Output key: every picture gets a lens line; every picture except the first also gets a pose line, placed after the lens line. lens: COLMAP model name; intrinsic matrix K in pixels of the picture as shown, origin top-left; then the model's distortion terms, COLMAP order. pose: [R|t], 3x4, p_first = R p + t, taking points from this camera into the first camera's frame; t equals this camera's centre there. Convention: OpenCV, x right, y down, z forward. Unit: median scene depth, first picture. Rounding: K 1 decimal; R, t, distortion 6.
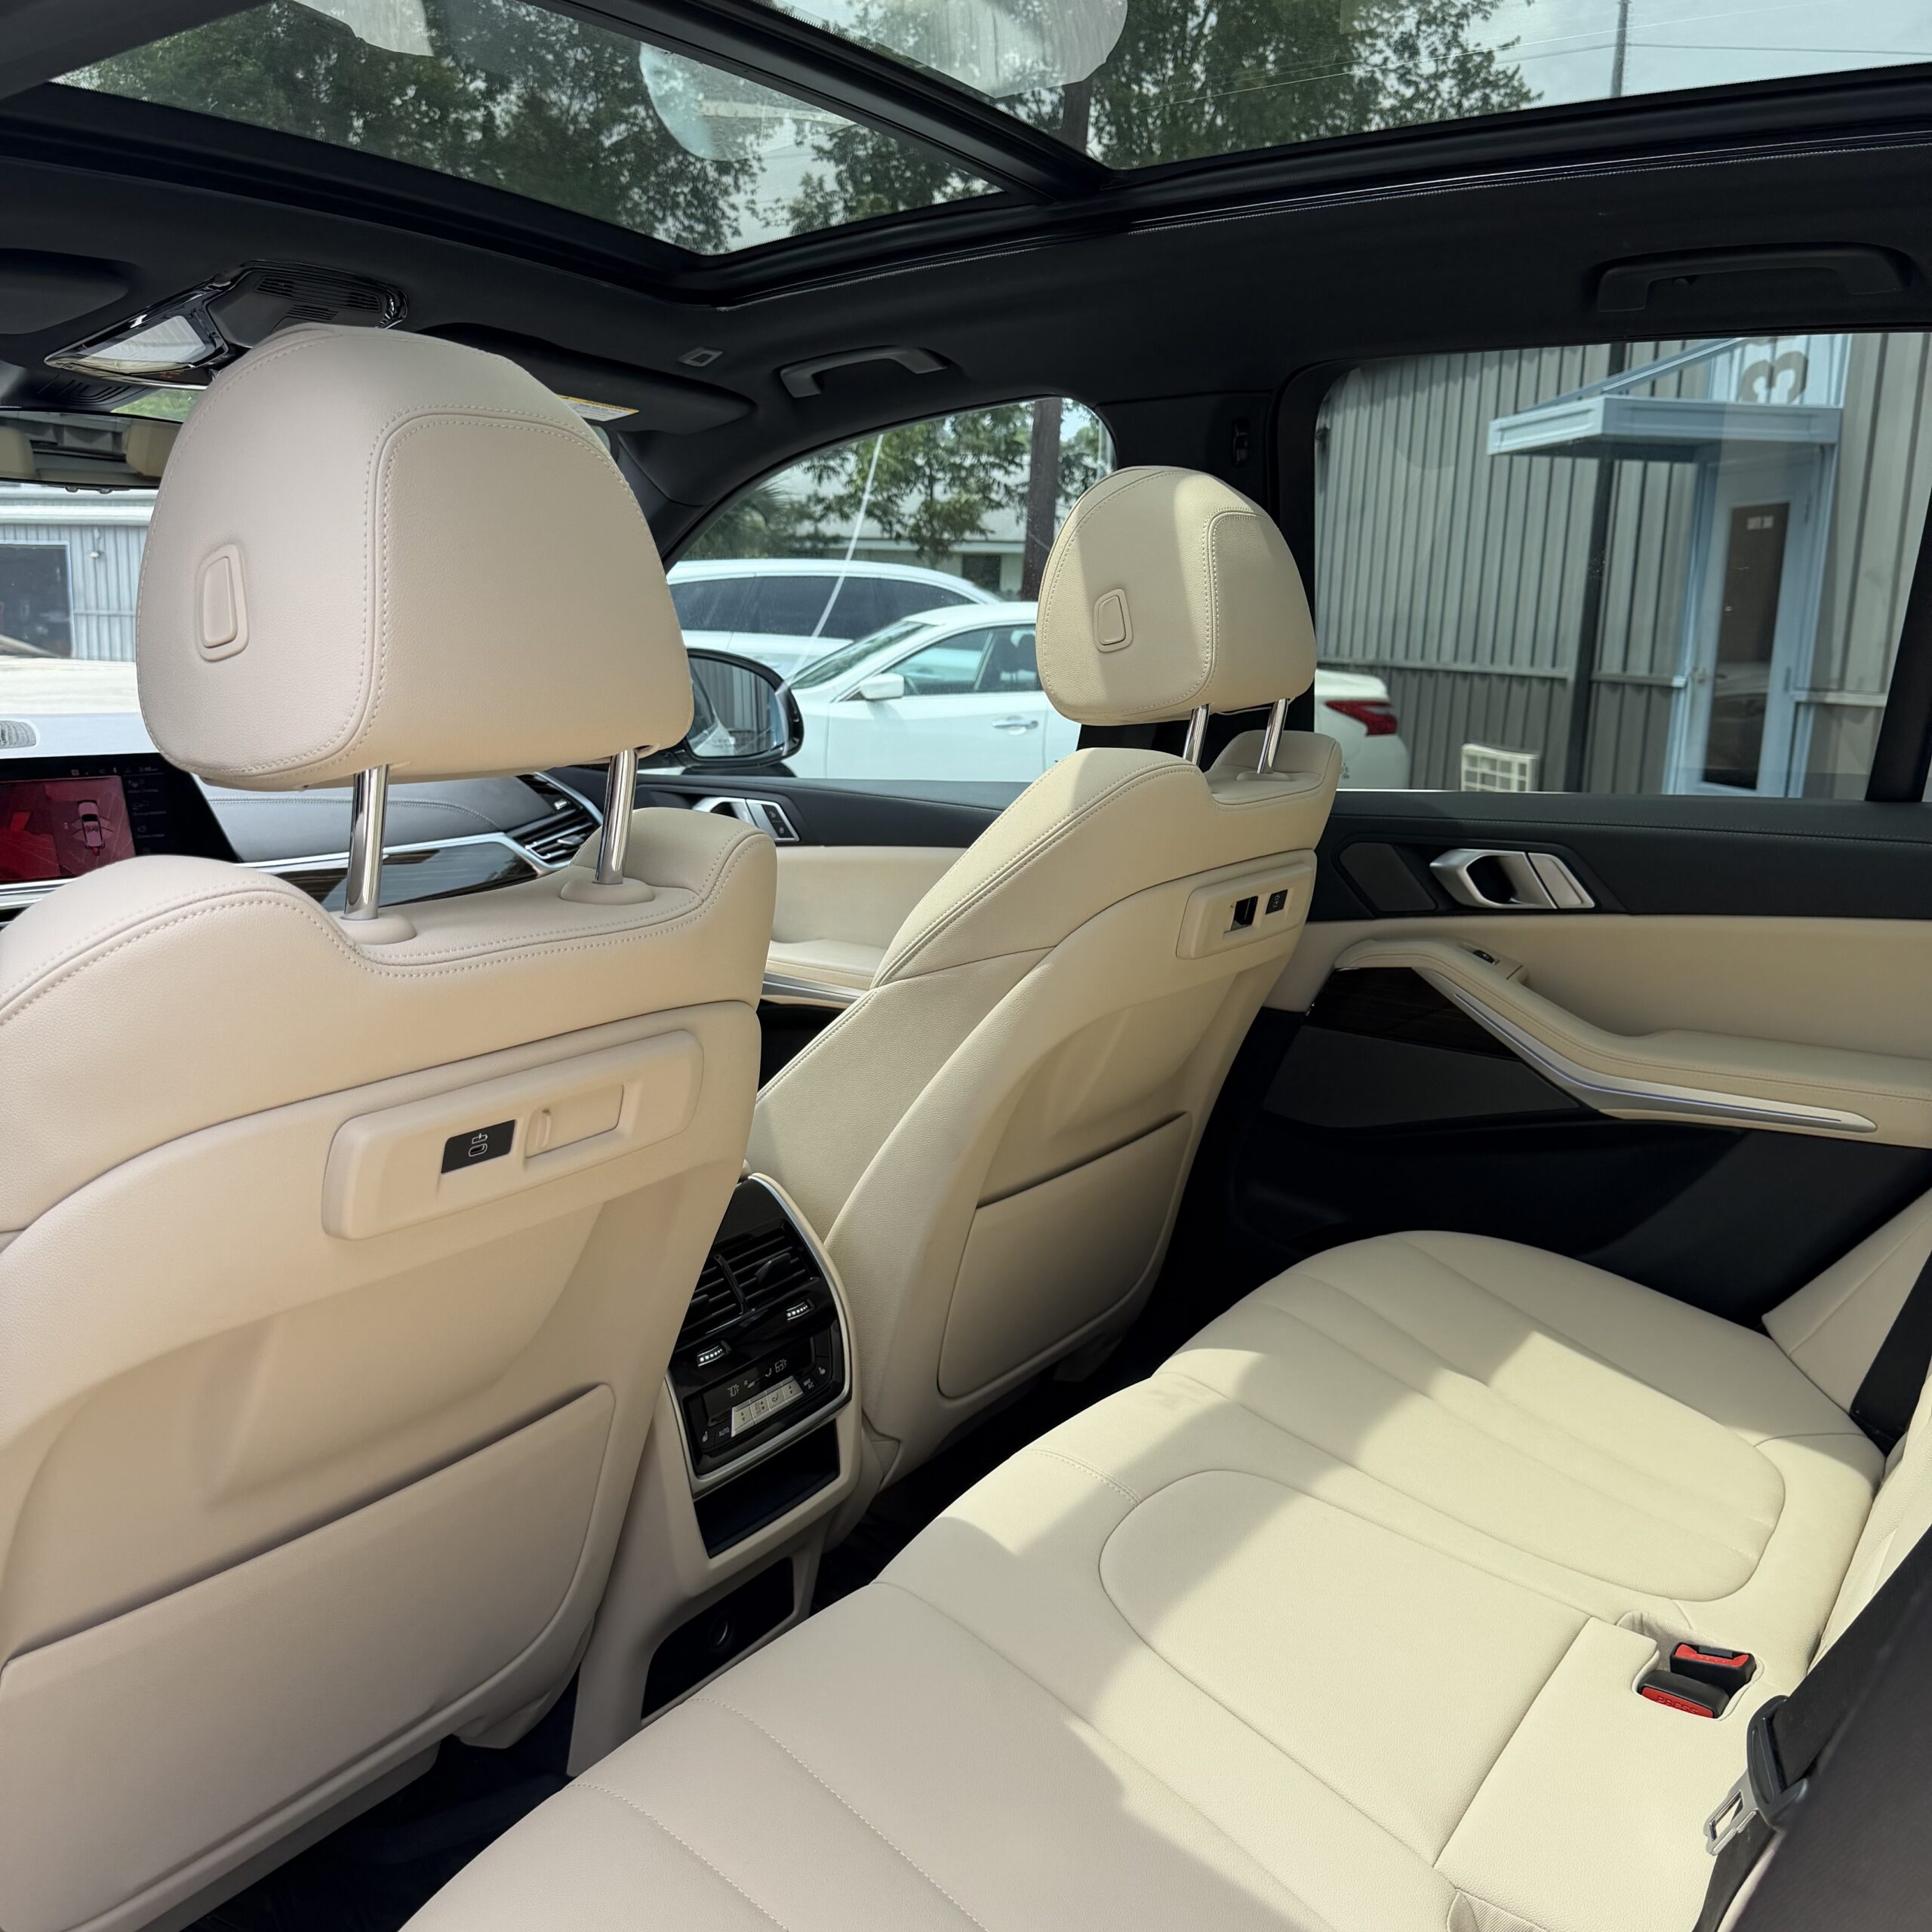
lens RADIAL K [[1855.6, 0, 949.7], [0, 1855.6, 967.2], [0, 0, 1]] dist [-0.009232, 0.000000]
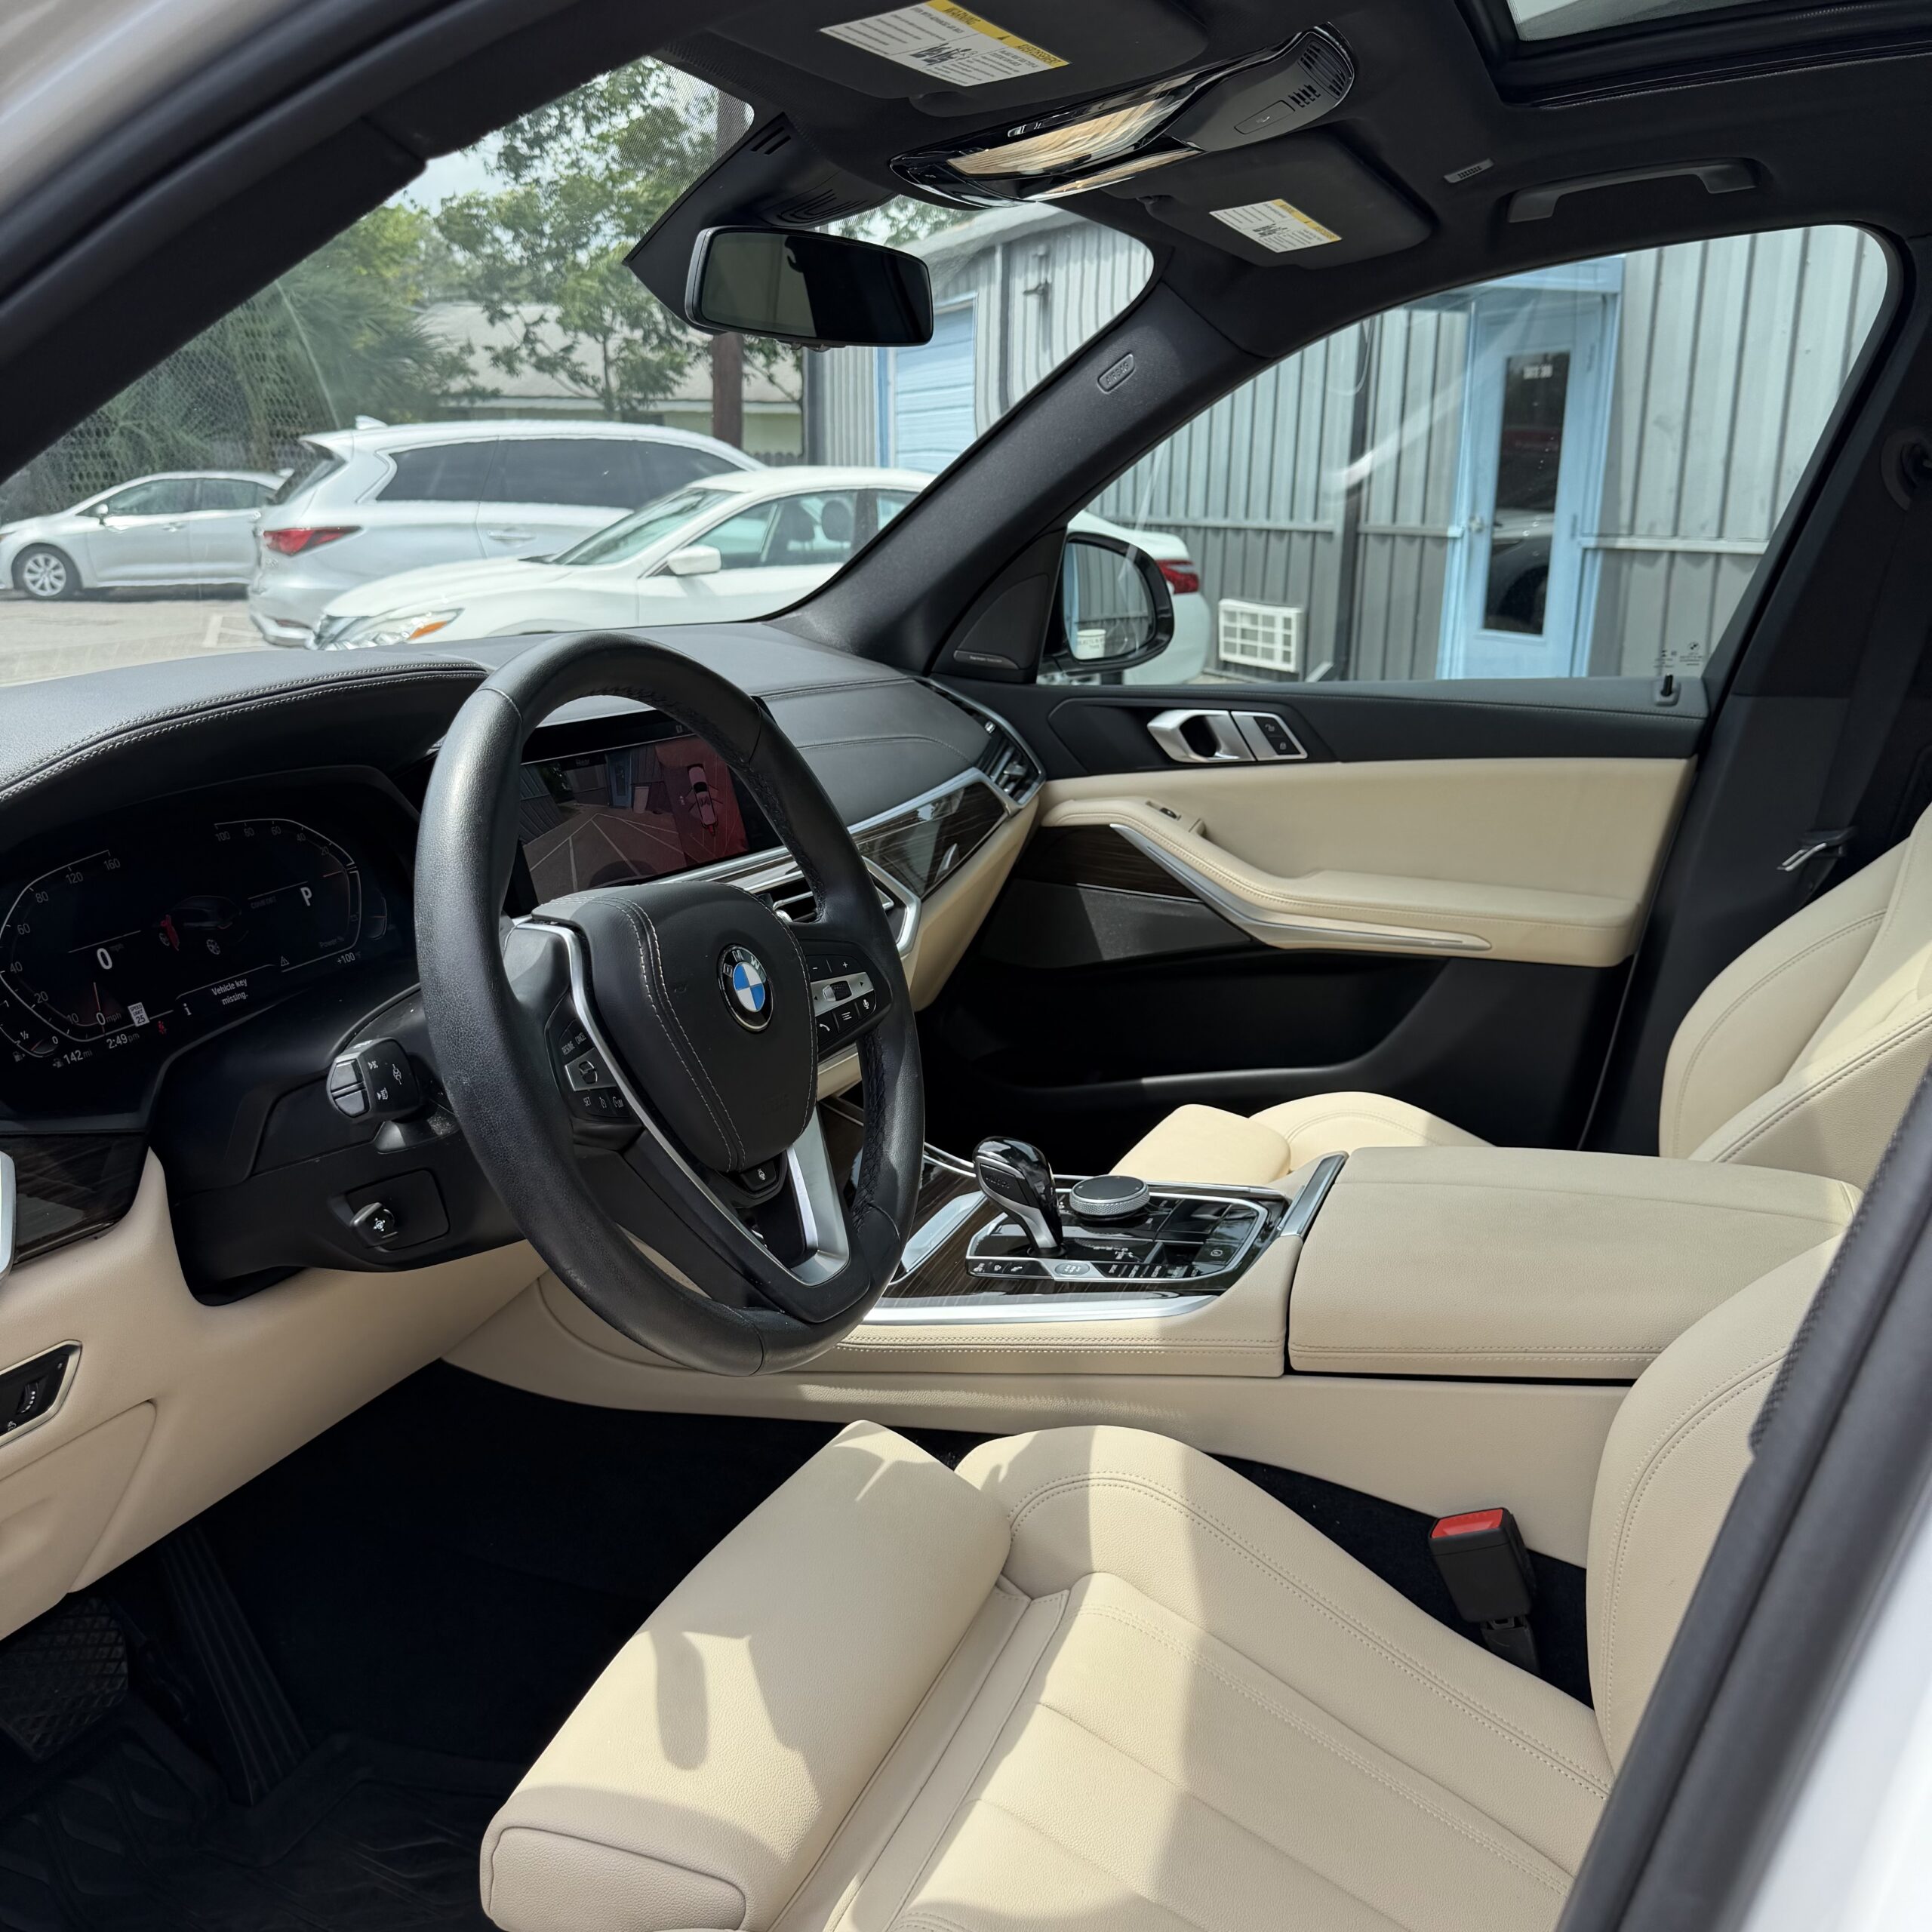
lens RADIAL K [[1855.6, 0, 997.2], [0, 1855.6, 1010.3], [0, 0, 1]] dist [-0.009232, 0.000000]
pose [[0.964945, -0.090846, 0.246227, -0.129353], [0.066952, 0.992348, 0.103749, -0.014419], [-0.253768, -0.083626, 0.963643, 0.053014]]
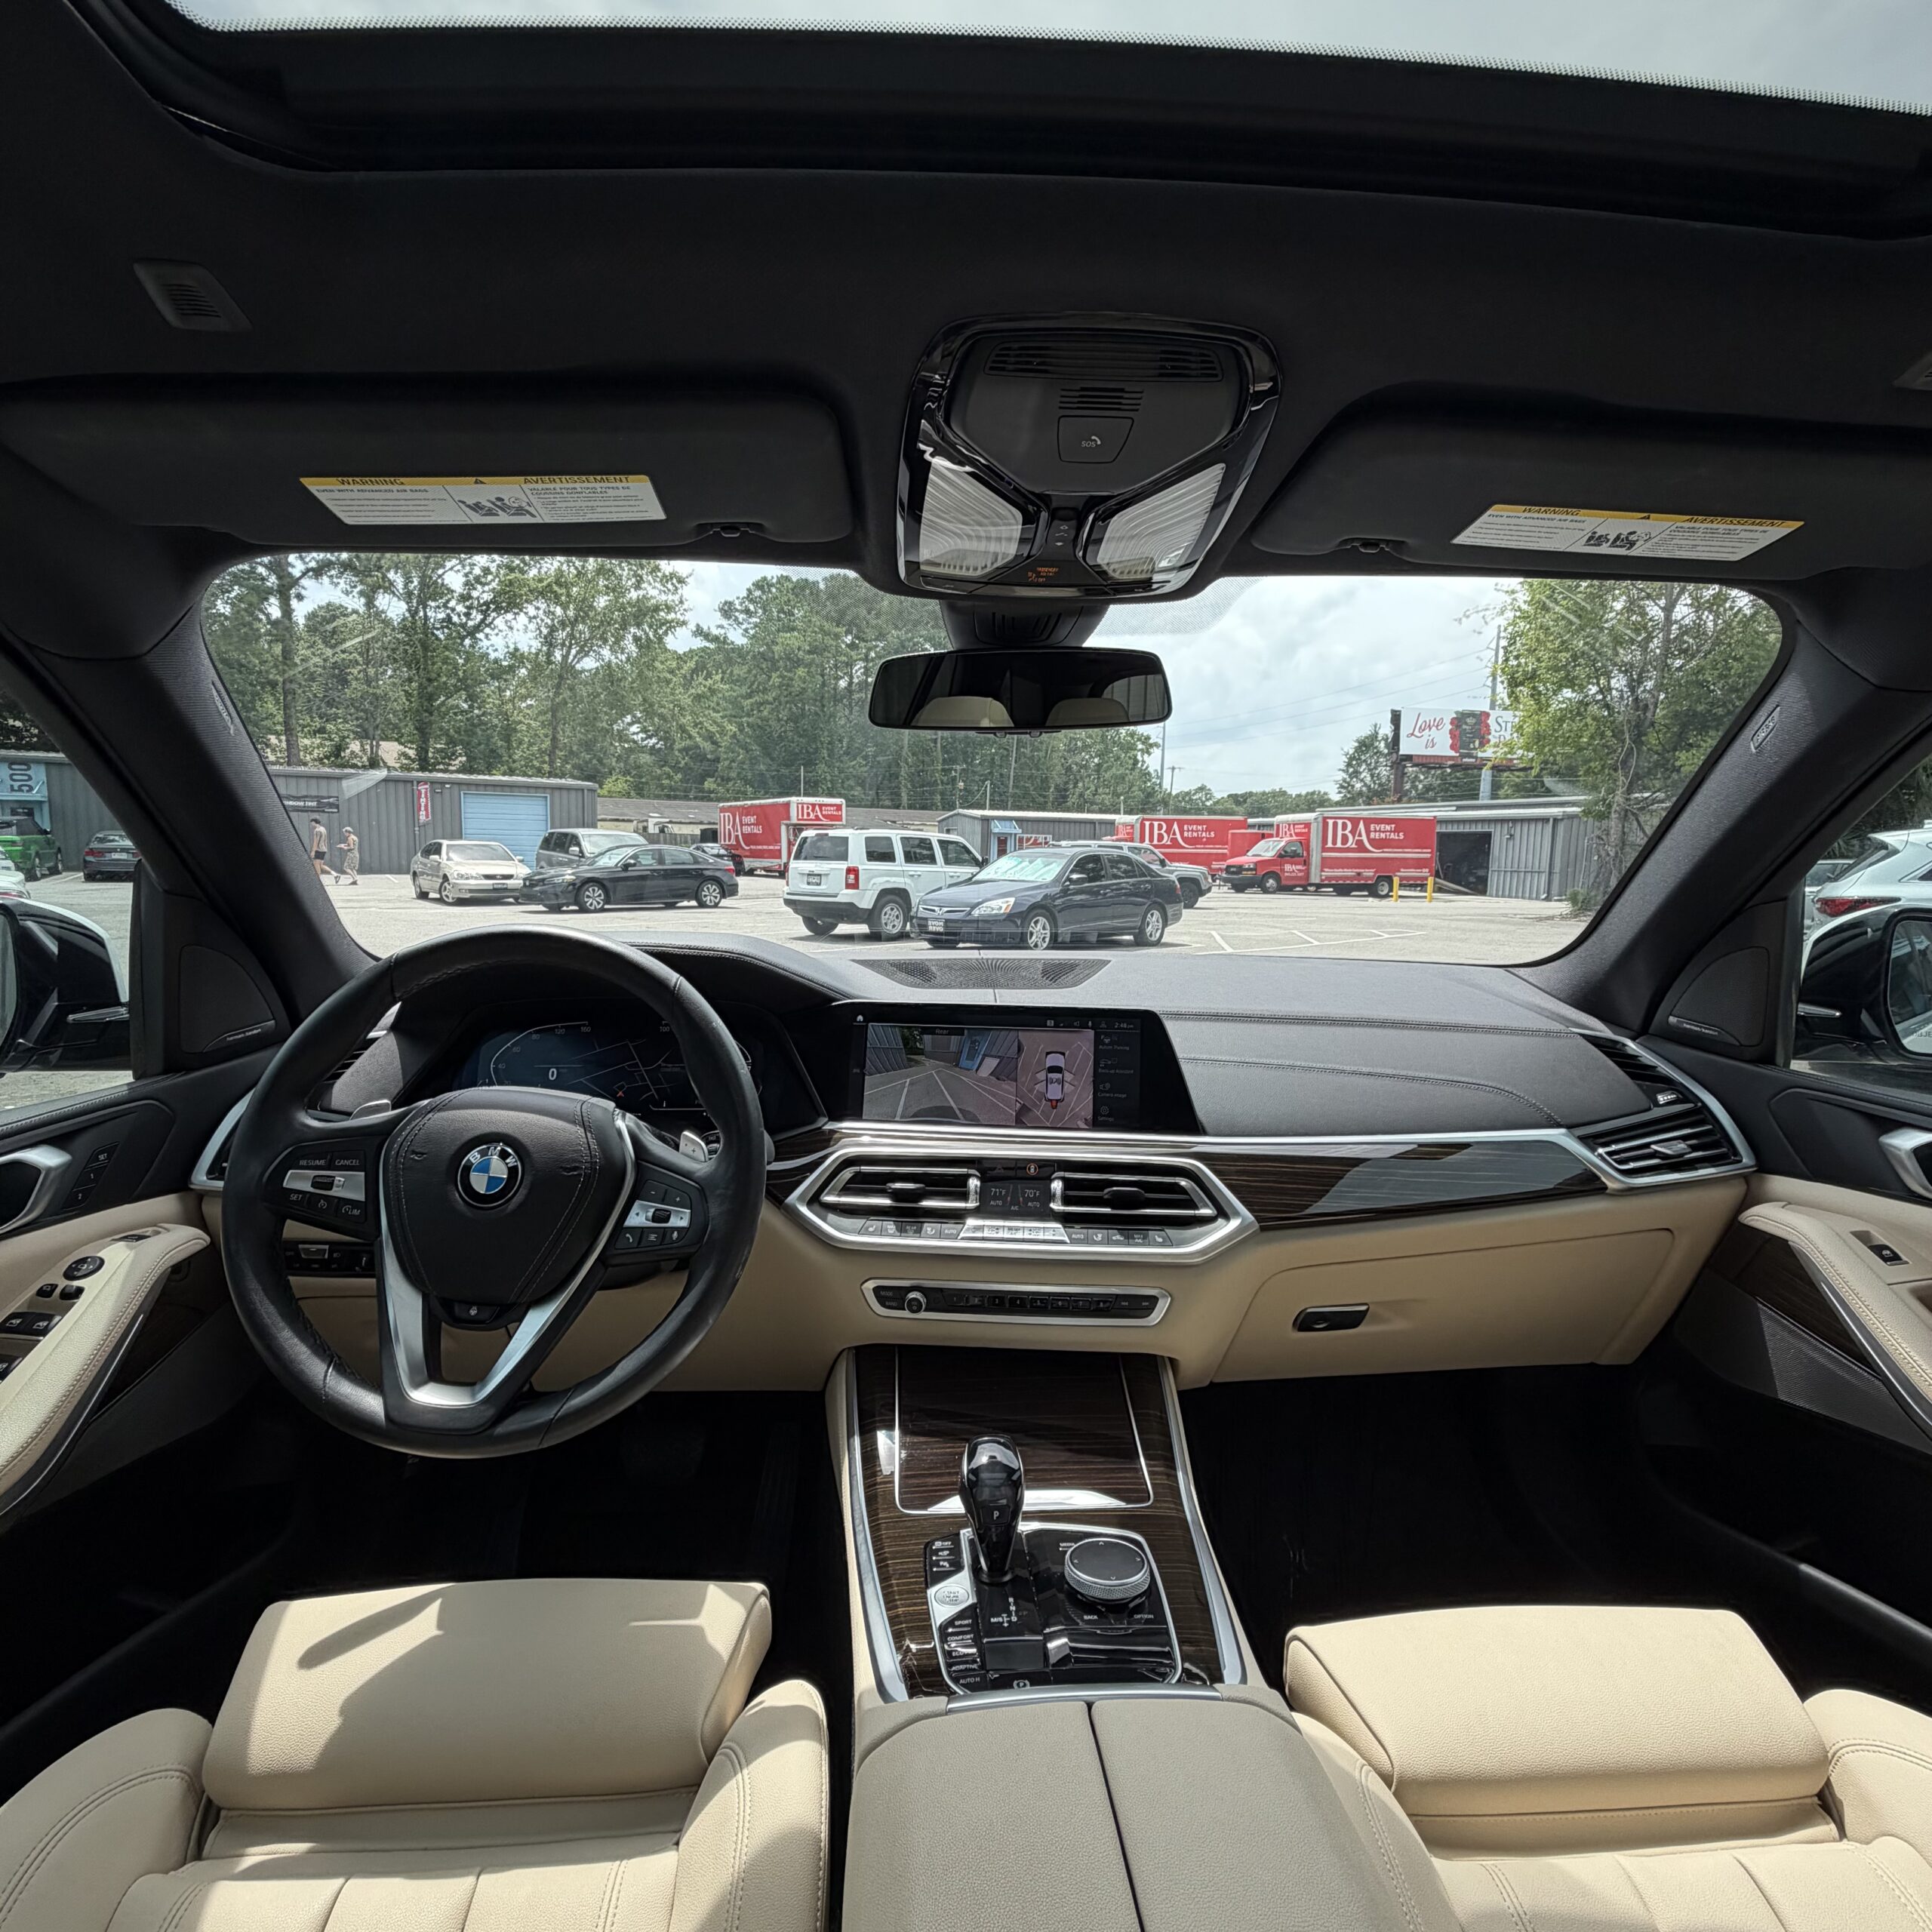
lens RADIAL K [[1018.3, 0, 958.1], [0, 1018.3, 970.4], [0, 0, 1]] dist [0.003989, -0.001984]
pose [[0.614844, 0.071139, -0.785433, -0.016383], [-0.142518, 0.989549, -0.021938, -0.027267], [0.775664, 0.125426, 0.618557, 0.146049]]
